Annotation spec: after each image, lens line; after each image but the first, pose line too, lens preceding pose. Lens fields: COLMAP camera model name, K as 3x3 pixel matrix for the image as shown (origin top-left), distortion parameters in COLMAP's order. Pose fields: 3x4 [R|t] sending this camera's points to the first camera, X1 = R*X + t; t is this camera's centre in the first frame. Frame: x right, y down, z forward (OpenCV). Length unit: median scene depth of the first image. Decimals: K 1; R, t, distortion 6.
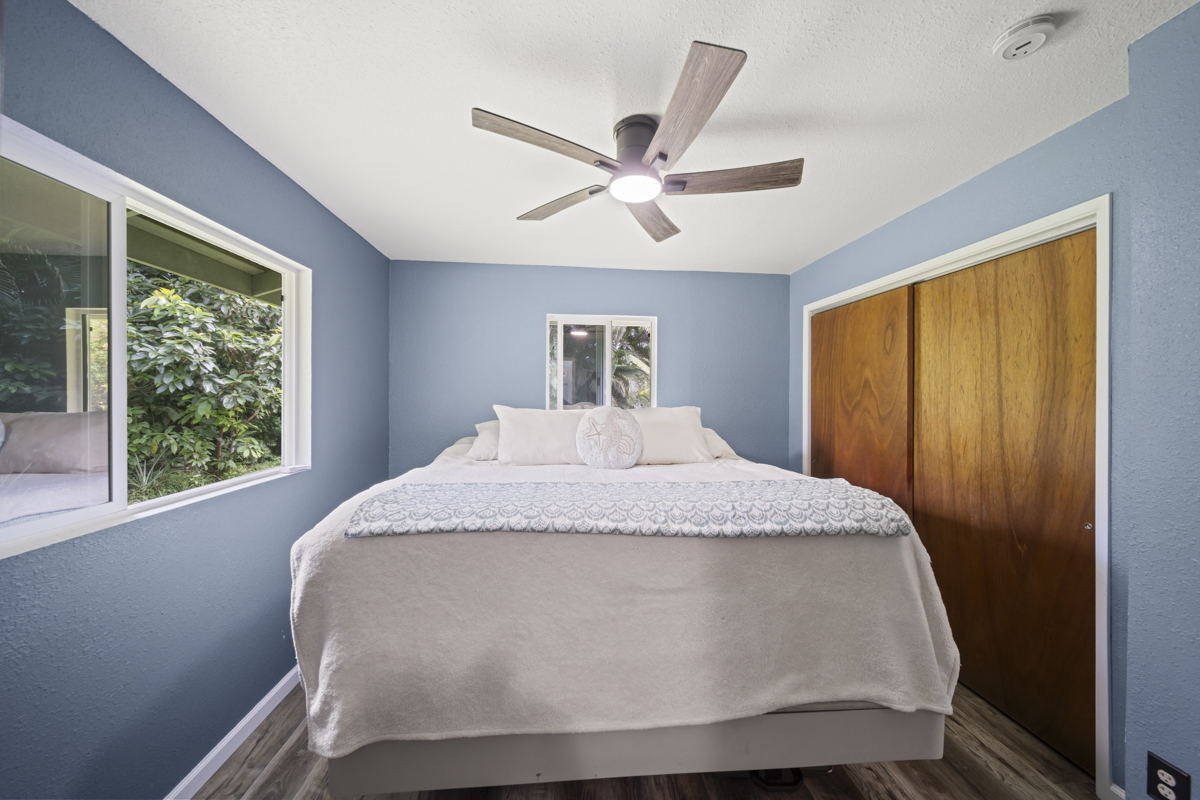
lens RADIAL K [[431.8, 0, 599.6], [0, 431.8, 395.8], [0, 0, 1]] dist [0.000743, -0.000019]
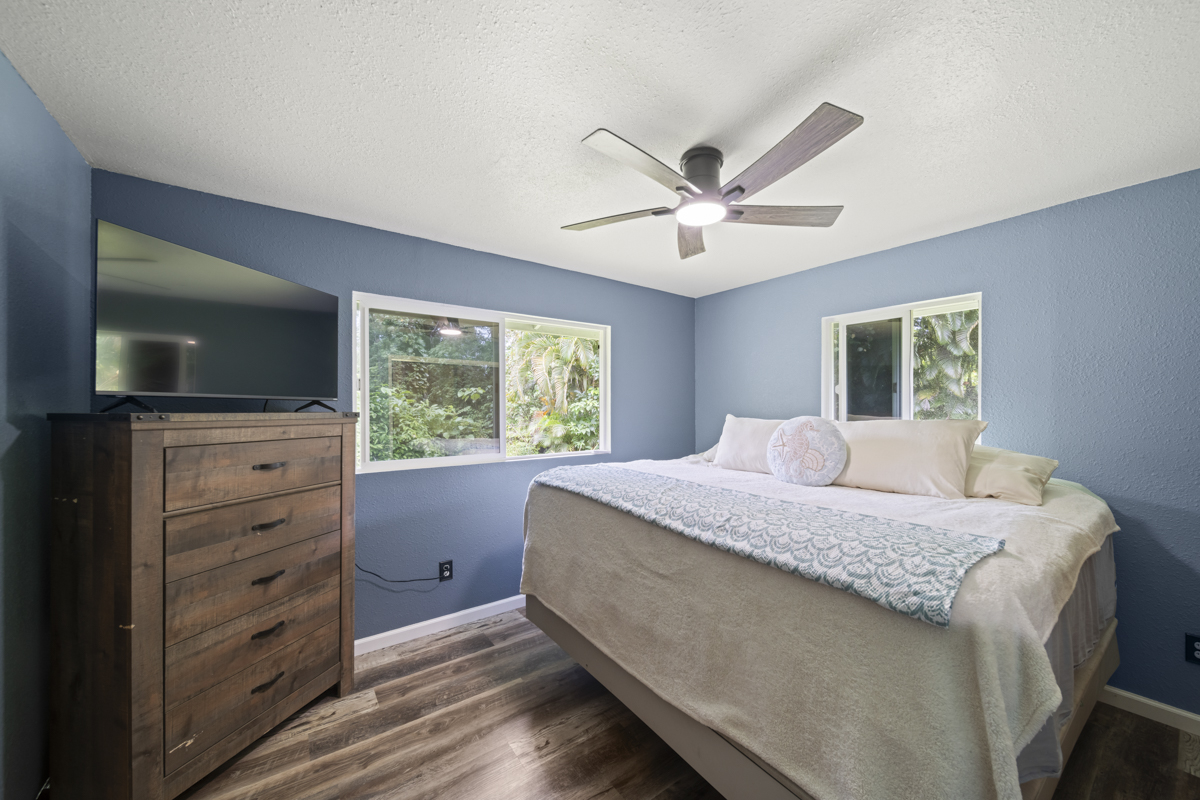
lens RADIAL K [[431.8, 0, 603.2], [0, 431.8, 406.5], [0, 0, 1]] dist [0.000743, -0.000019]
pose [[0.515578, -0.002883, -0.856838, 0.998710], [0.002881, 0.999995, -0.001631, 0.004751], [0.856838, -0.001628, 0.515584, 0.259451]]
